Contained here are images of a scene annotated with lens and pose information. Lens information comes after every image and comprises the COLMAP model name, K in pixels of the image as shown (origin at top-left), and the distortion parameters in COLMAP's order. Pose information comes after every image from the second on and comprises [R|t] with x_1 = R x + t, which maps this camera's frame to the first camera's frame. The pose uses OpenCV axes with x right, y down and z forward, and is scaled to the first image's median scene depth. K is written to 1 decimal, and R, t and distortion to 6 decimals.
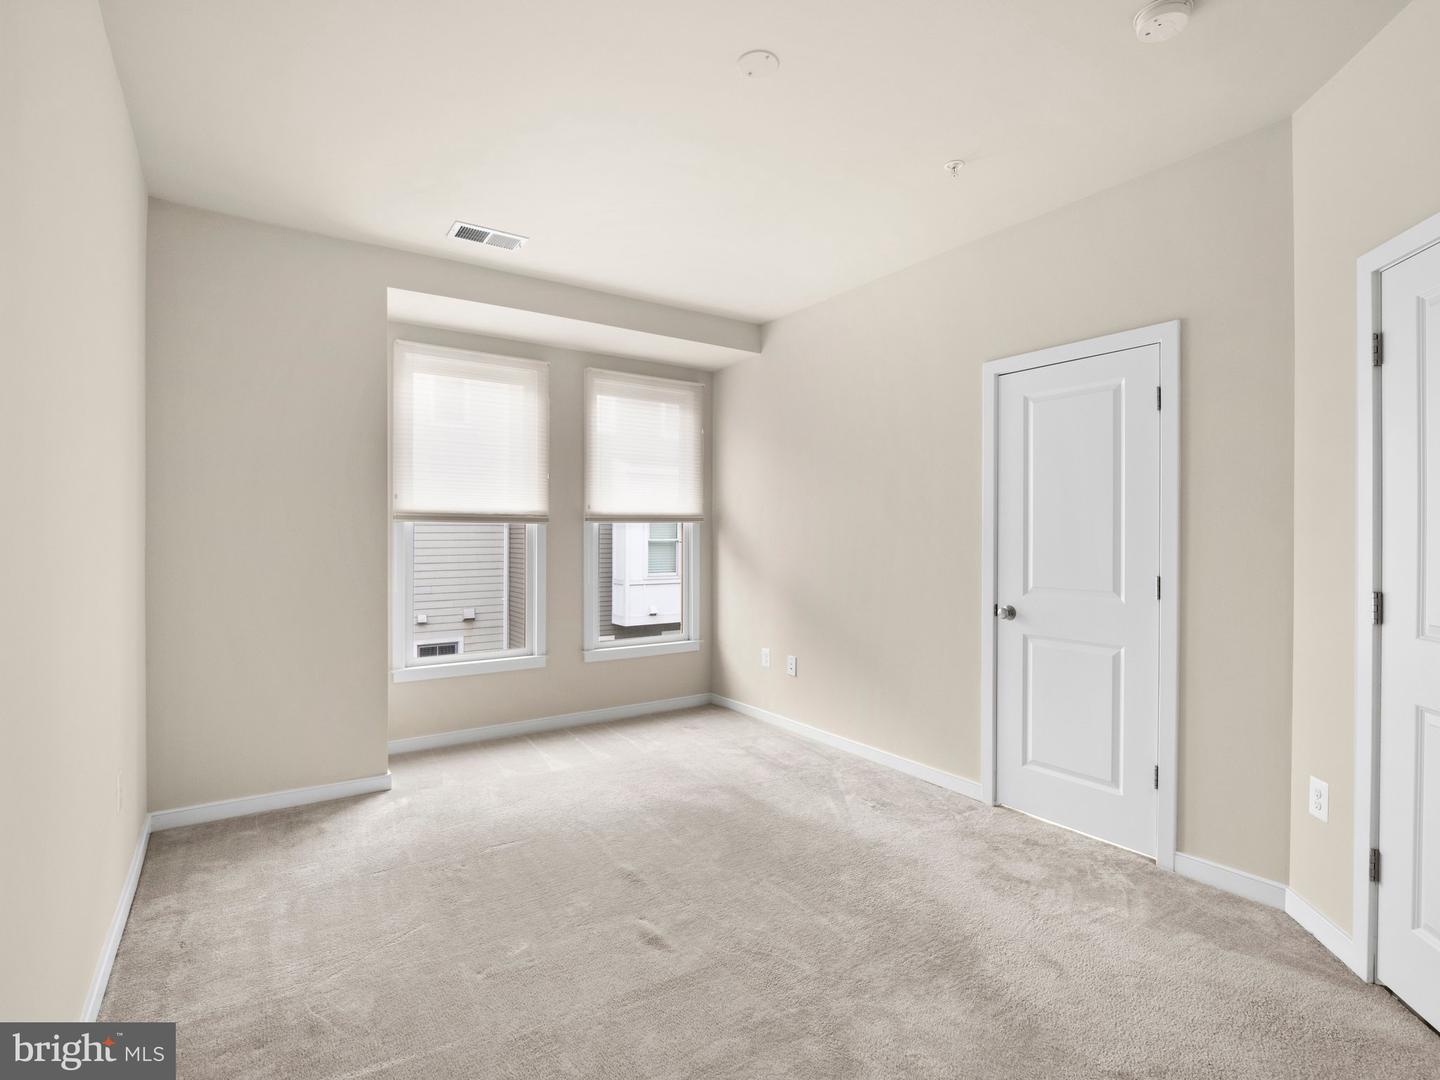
lens RADIAL K [[702.6, 0, 717.7], [0, 702.6, 536.8], [0, 0, 1]] dist [-0.011553, -0.000748]
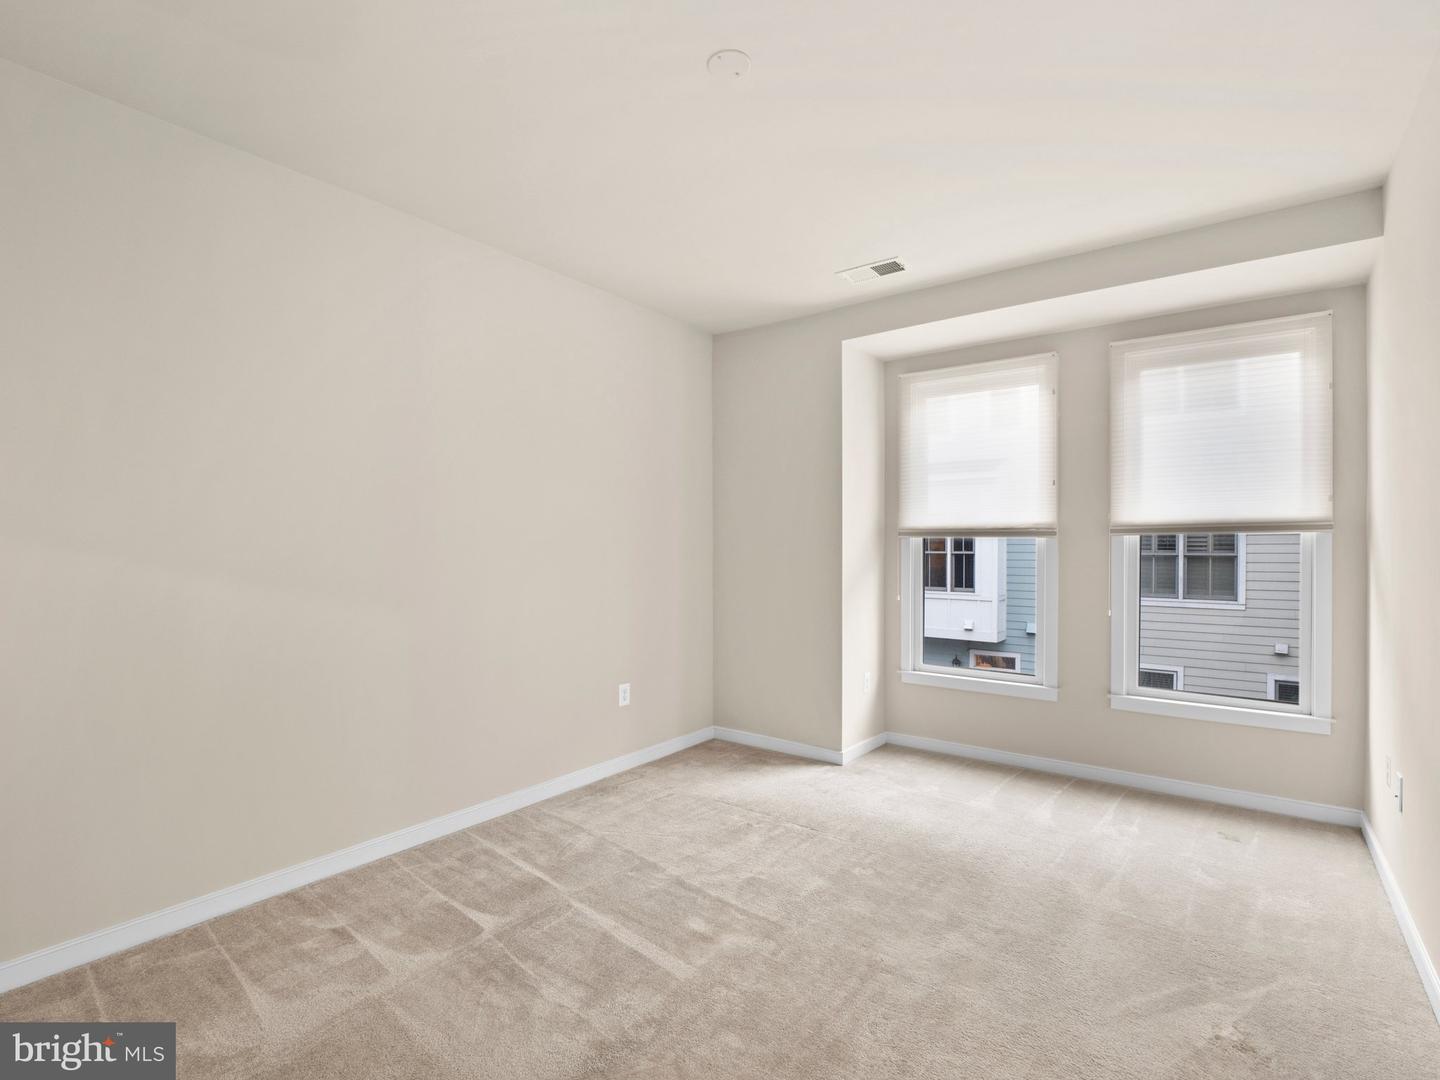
lens RADIAL K [[702.6, 0, 716.1], [0, 702.6, 545.3], [0, 0, 1]] dist [-0.011553, -0.000748]
pose [[0.311594, -0.001170, -0.950215, 0.465145], [-0.002324, 0.999995, -0.001994, -0.006165], [0.950212, 0.002830, 0.311590, 0.337073]]
